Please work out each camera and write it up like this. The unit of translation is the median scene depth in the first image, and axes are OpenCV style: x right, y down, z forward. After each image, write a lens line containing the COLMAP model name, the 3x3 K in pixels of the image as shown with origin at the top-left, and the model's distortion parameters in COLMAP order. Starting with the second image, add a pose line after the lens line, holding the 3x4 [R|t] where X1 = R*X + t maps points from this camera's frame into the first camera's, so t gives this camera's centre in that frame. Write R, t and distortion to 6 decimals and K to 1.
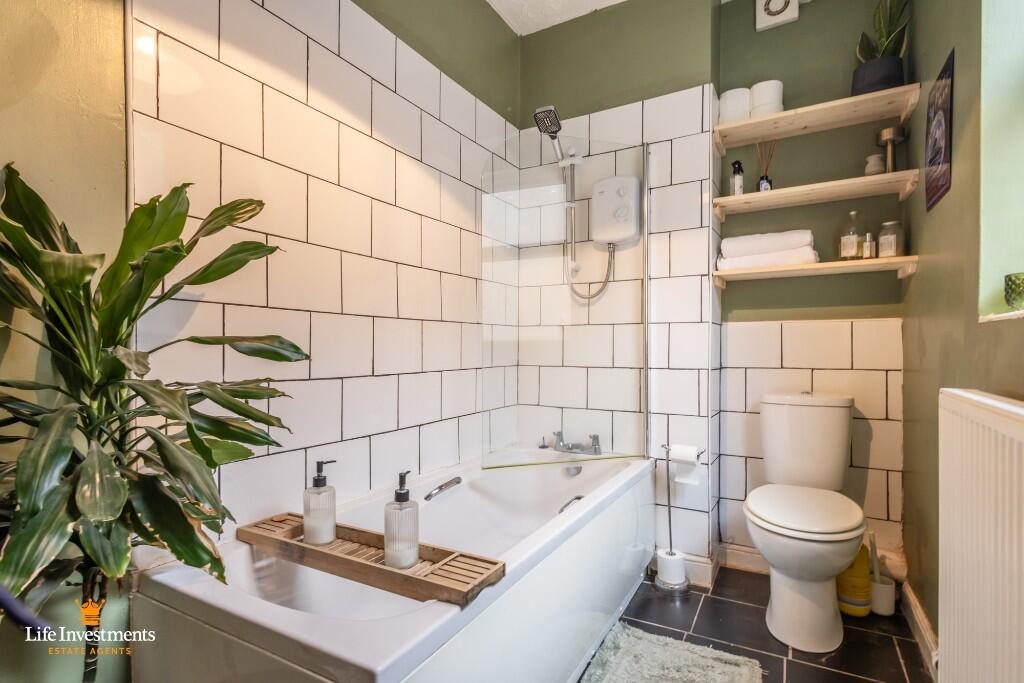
lens RADIAL K [[490.2, 0, 469.2], [0, 490.2, 351.0], [0, 0, 1]] dist [0.005811, 0.000180]
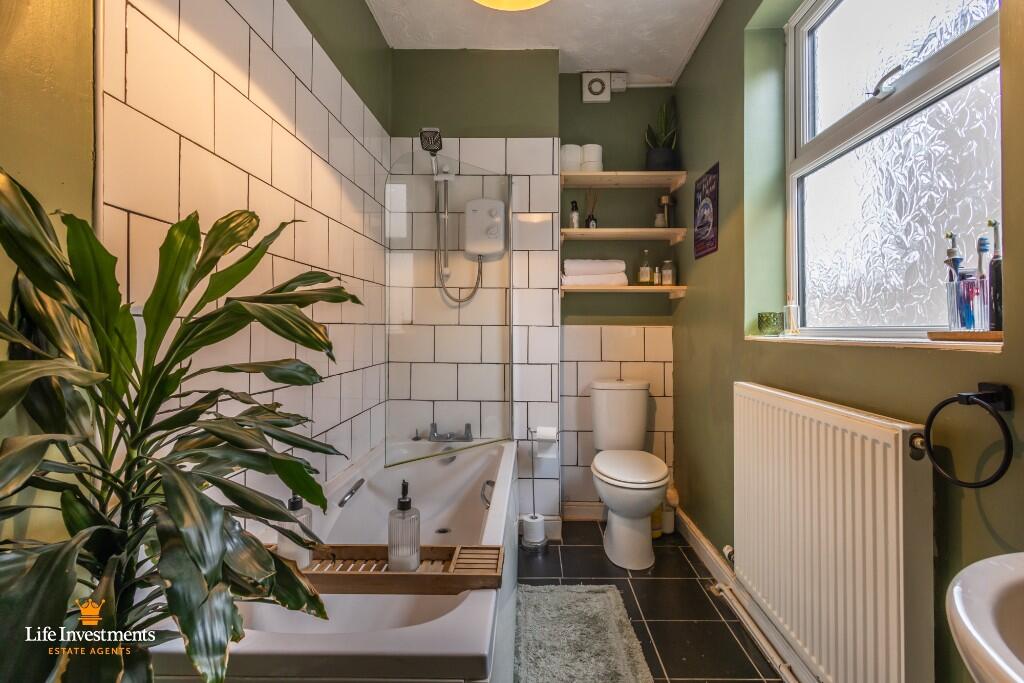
lens RADIAL K [[491.0, 0, 489.2], [0, 491.0, 323.4], [0, 0, 1]] dist [0.003876, 0.000218]
pose [[0.879551, 0.010149, 0.475696, -0.268543], [-0.001721, 0.999834, -0.018150, -0.043927], [-0.475802, 0.015145, 0.879422, -0.019618]]
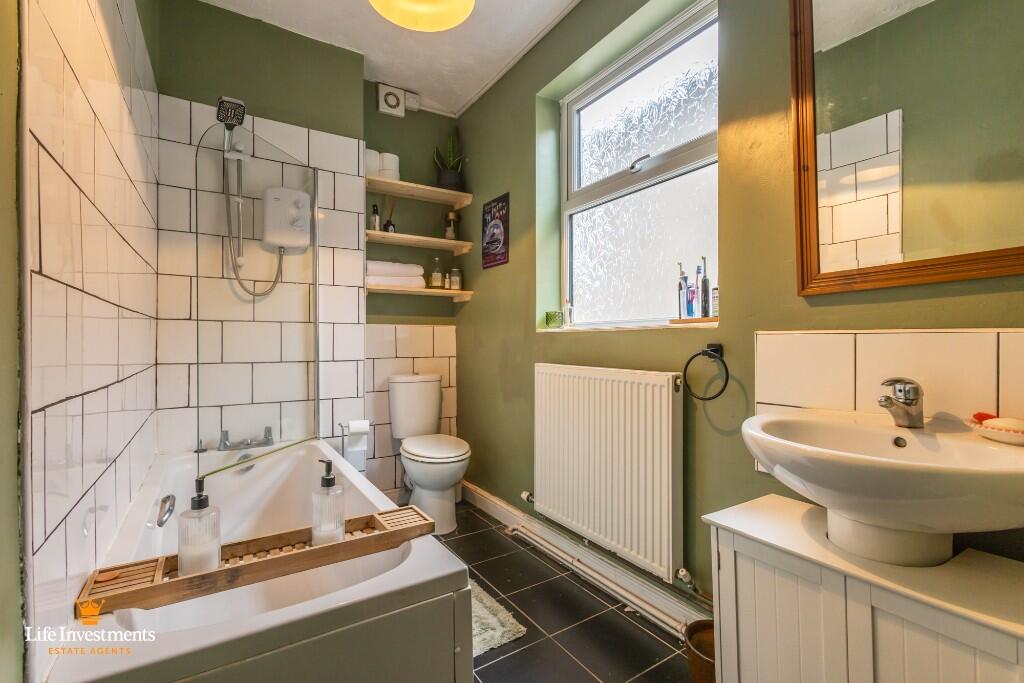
lens RADIAL K [[496.3, 0, 502.4], [0, 496.3, 337.6], [0, 0, 1]] dist [0.003632, 0.000570]
pose [[0.453225, 0.007358, 0.891366, -0.524618], [0.004642, 0.999933, -0.010614, -0.006896], [-0.891384, 0.008949, 0.453161, 0.081467]]
